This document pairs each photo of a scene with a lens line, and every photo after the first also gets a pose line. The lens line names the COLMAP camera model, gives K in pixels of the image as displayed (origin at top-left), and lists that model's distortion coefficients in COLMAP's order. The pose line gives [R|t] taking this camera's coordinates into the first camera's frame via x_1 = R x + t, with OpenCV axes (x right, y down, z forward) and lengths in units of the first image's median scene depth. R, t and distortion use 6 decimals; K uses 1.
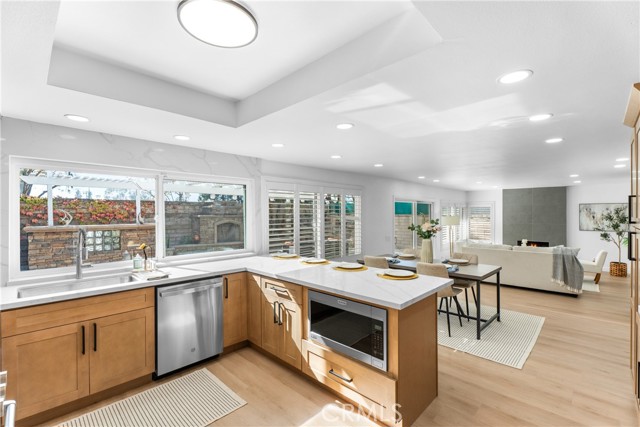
lens RADIAL K [[293.8, 0, 321.7], [0, 293.8, 214.5], [0, 0, 1]] dist [-0.005170, -0.001428]
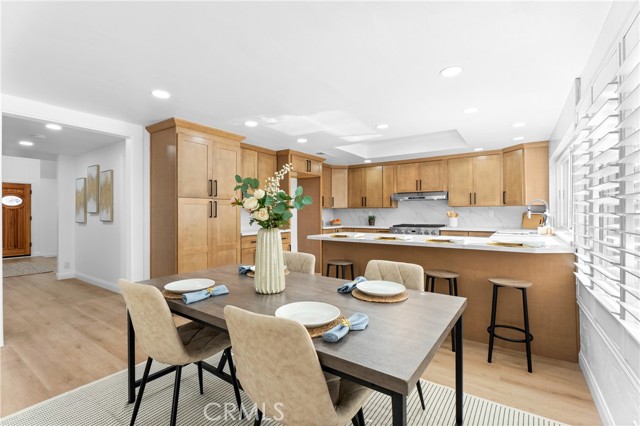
lens RADIAL K [[293.8, 0, 320.9], [0, 293.8, 208.3], [0, 0, 1]] dist [-0.005170, -0.001428]
pose [[-0.983789, 0.005854, -0.179233, 0.582480], [0.006736, 0.999968, -0.004317, 0.088068], [0.179202, -0.005454, -0.983797, 2.187560]]
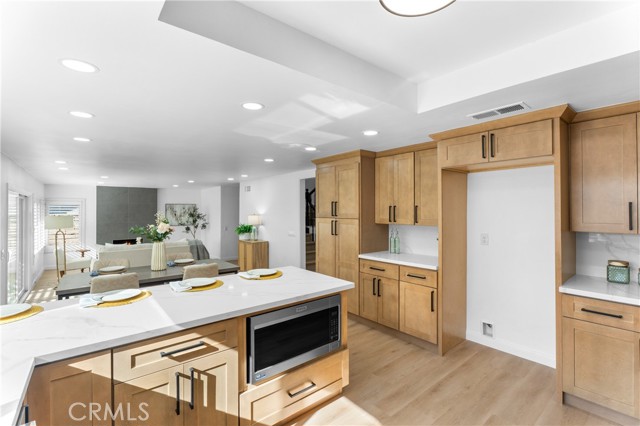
lens RADIAL K [[293.8, 0, 322.1], [0, 293.8, 208.5], [0, 0, 1]] dist [-0.005170, -0.001428]
pose [[0.098299, 0.008187, 0.995123, -0.681386], [0.009077, 0.999917, -0.009123, -0.002485], [-0.995115, 0.009930, 0.098217, 0.686972]]
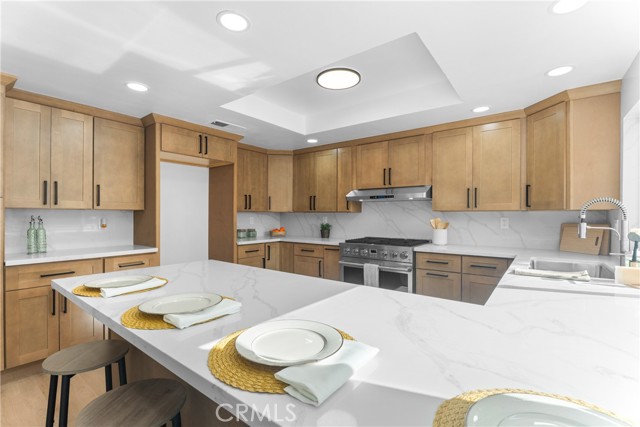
lens RADIAL K [[293.8, 0, 319.1], [0, 293.8, 214.3], [0, 0, 1]] dist [-0.005170, -0.001428]
pose [[-0.992748, 0.003162, -0.120174, -0.015928], [0.002337, 0.999973, 0.007009, 0.077294], [0.120193, 0.006678, -0.992728, 1.529484]]
